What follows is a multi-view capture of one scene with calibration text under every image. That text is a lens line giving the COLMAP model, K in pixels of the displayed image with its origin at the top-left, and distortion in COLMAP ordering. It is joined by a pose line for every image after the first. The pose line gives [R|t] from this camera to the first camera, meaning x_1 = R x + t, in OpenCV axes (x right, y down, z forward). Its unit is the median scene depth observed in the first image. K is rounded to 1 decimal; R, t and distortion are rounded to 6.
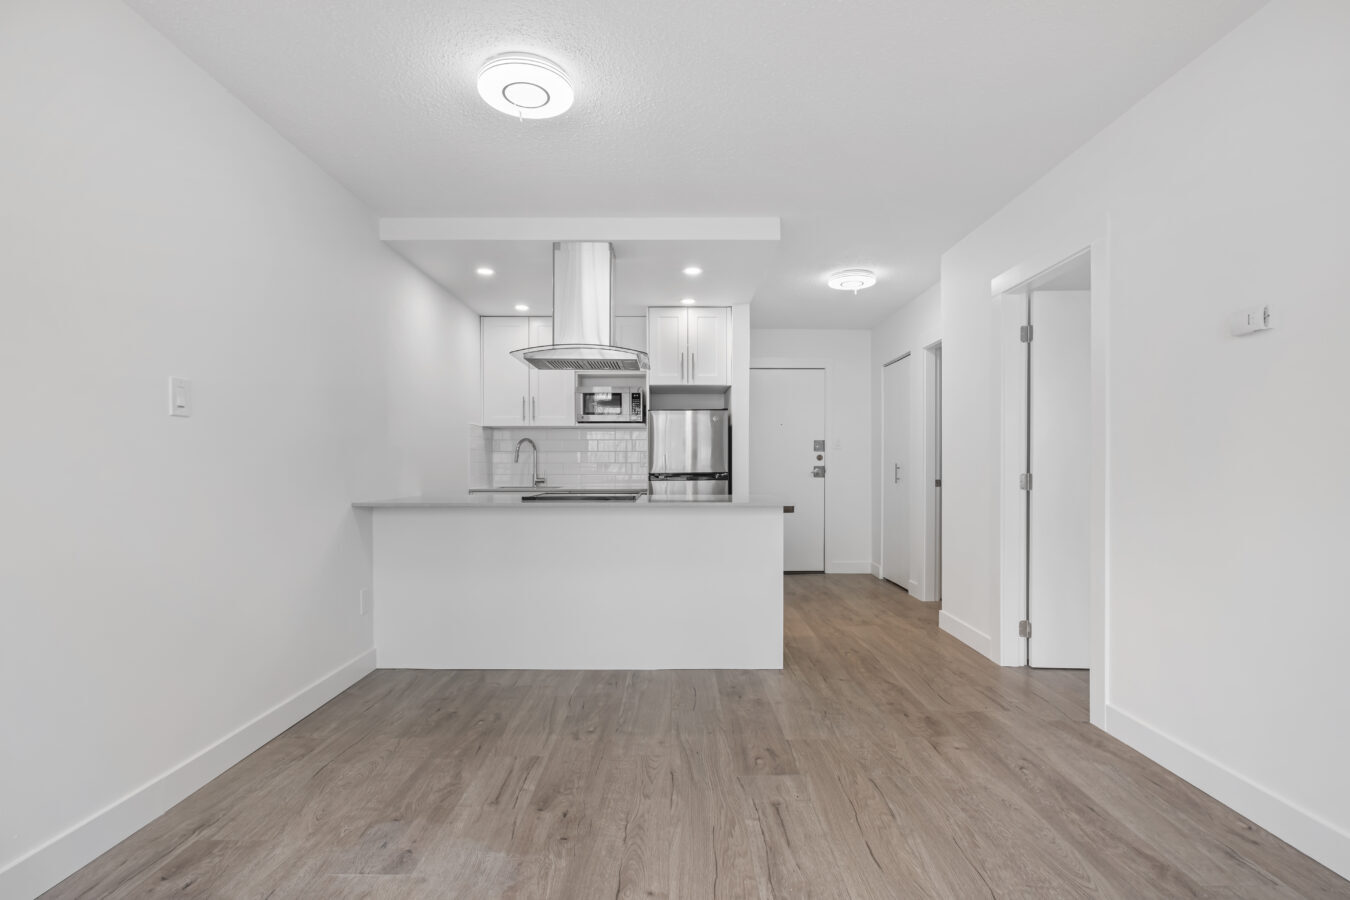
lens RADIAL K [[660.1, 0, 676.6], [0, 660.1, 465.3], [0, 0, 1]] dist [-0.002301, 0.000235]
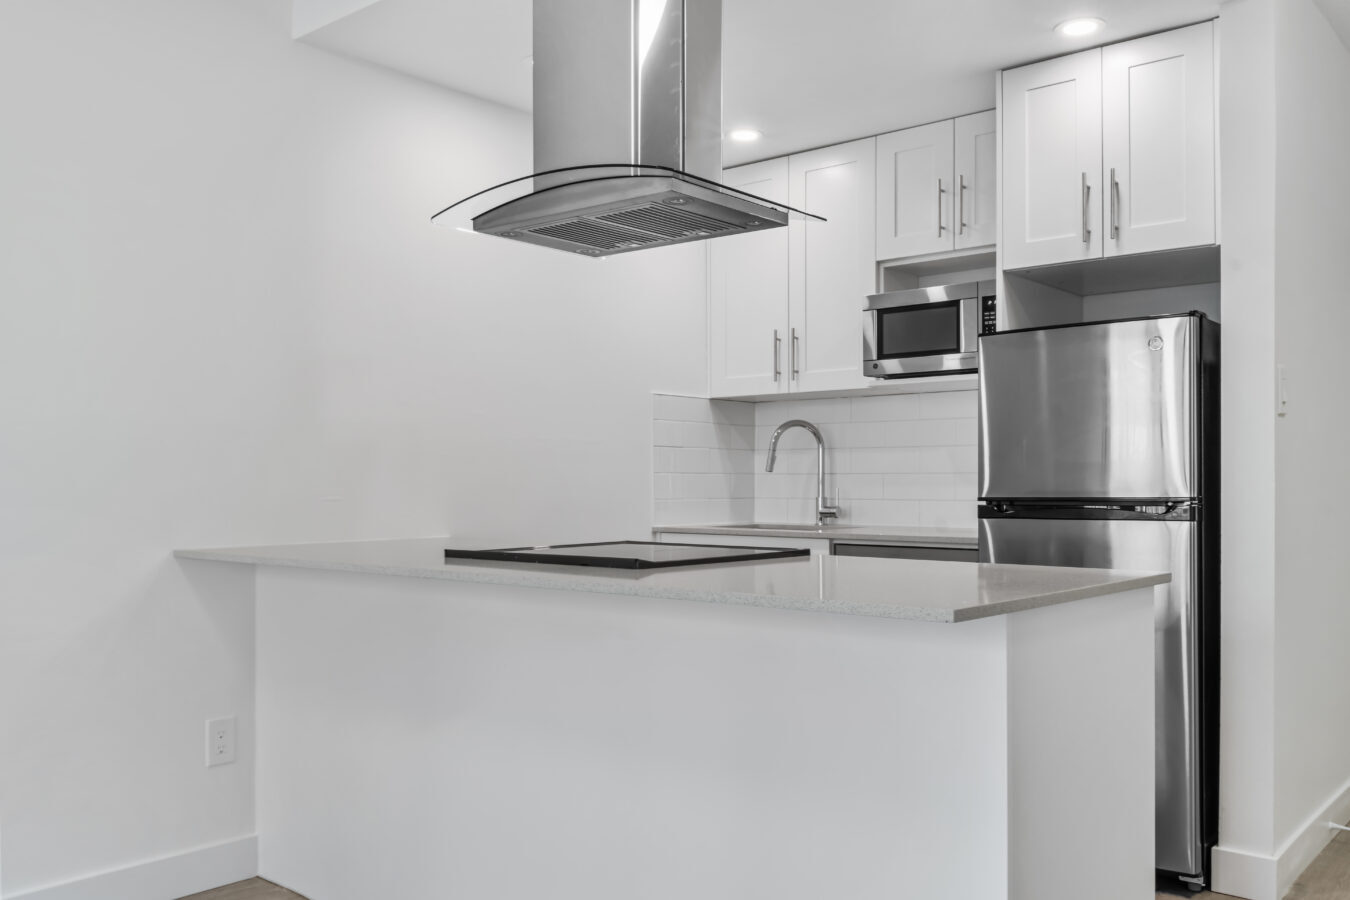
lens RADIAL K [[1155.6, 0, 675.0], [0, 1155.6, 450.0], [0, 0, 1]] dist [-0.012667, -0.006494]
pose [[0.764695, -0.015477, -0.644207, 0.238686], [-0.002026, 0.999649, -0.026422, 0.001970], [0.644390, 0.021510, 0.764395, 0.347674]]
